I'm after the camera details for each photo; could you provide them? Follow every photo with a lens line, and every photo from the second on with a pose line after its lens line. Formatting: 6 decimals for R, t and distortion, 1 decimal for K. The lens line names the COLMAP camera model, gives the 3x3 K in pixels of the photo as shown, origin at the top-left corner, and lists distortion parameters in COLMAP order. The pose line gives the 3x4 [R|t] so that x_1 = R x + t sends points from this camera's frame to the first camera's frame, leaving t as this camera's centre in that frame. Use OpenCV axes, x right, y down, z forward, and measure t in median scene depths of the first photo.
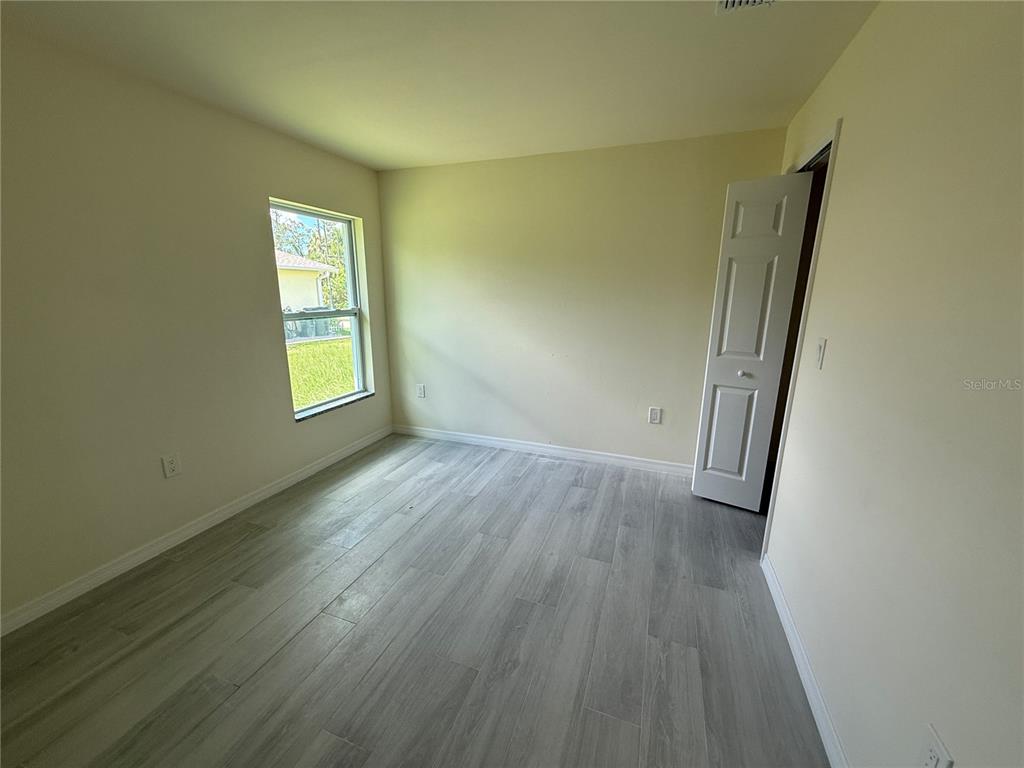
lens RADIAL K [[411.9, 0, 504.4], [0, 411.9, 384.6], [0, 0, 1]] dist [-0.000380, -0.000407]
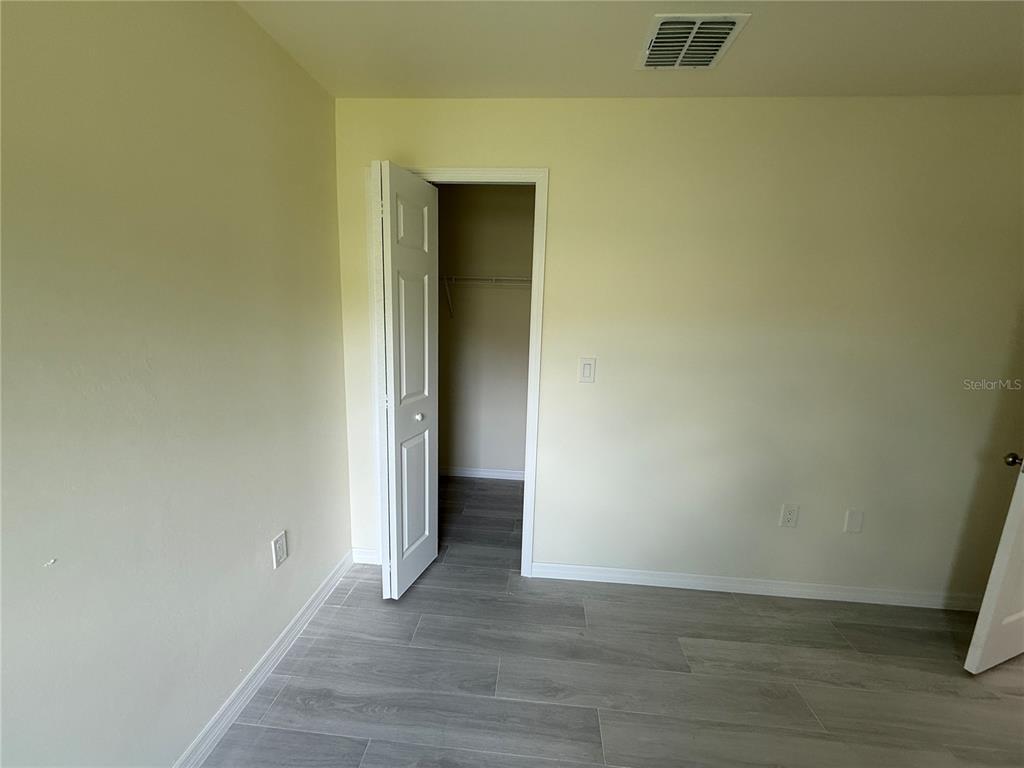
lens RADIAL K [[411.9, 0, 510.5], [0, 411.9, 381.9], [0, 0, 1]] dist [-0.000380, -0.000407]
pose [[-0.286473, -0.194689, 0.938099, -0.230538], [0.183598, 0.949835, 0.253191, -0.280789], [-0.940332, 0.244765, -0.236358, 1.071884]]
